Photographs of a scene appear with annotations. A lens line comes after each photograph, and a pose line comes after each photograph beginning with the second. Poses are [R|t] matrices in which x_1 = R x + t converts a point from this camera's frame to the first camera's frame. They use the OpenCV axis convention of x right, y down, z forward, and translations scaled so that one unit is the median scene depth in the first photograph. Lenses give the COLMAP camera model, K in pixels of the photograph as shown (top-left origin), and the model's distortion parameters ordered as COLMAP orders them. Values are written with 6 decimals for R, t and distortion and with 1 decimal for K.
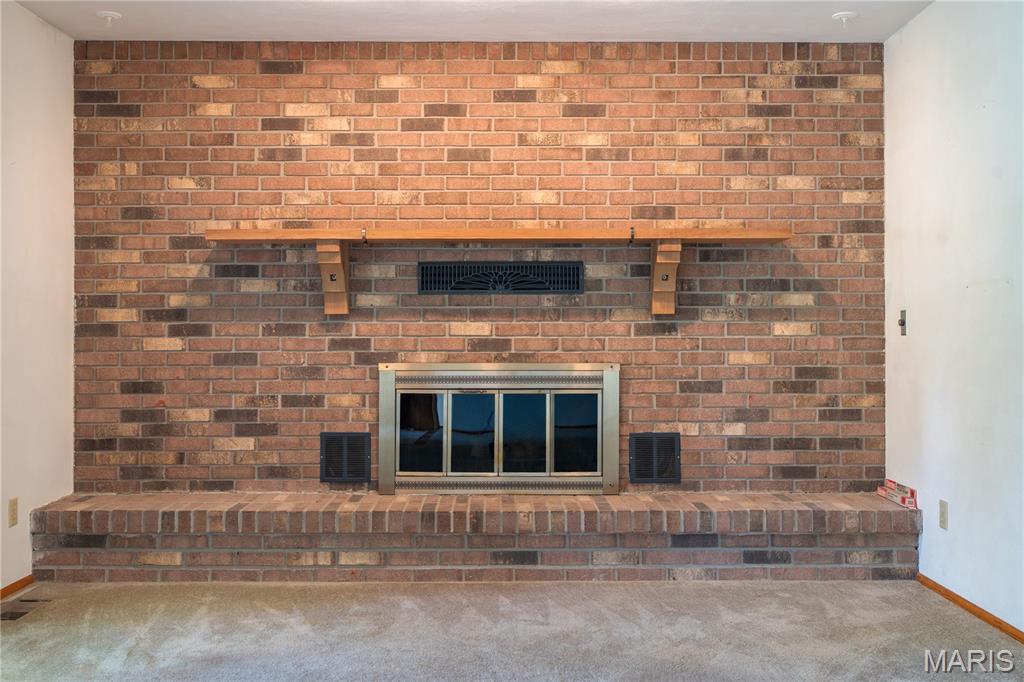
lens RADIAL K [[1019.4, 0, 517.5], [0, 1019.4, 319.0], [0, 0, 1]] dist [0.007139, 0.000000]
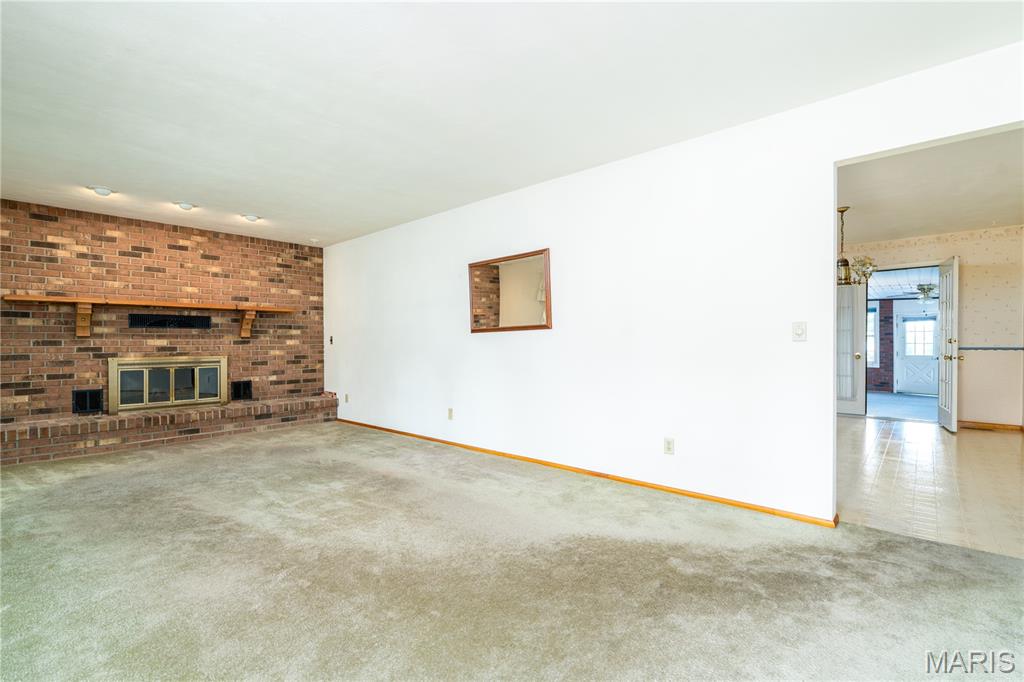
lens RADIAL K [[470.0, 0, 507.9], [0, 470.0, 344.7], [0, 0, 1]] dist [-0.002487, 0.001020]
pose [[0.675915, -0.006391, 0.736952, -0.302313], [-0.004778, 0.999903, 0.013054, -0.003500], [-0.736964, -0.012345, 0.675819, -0.354590]]
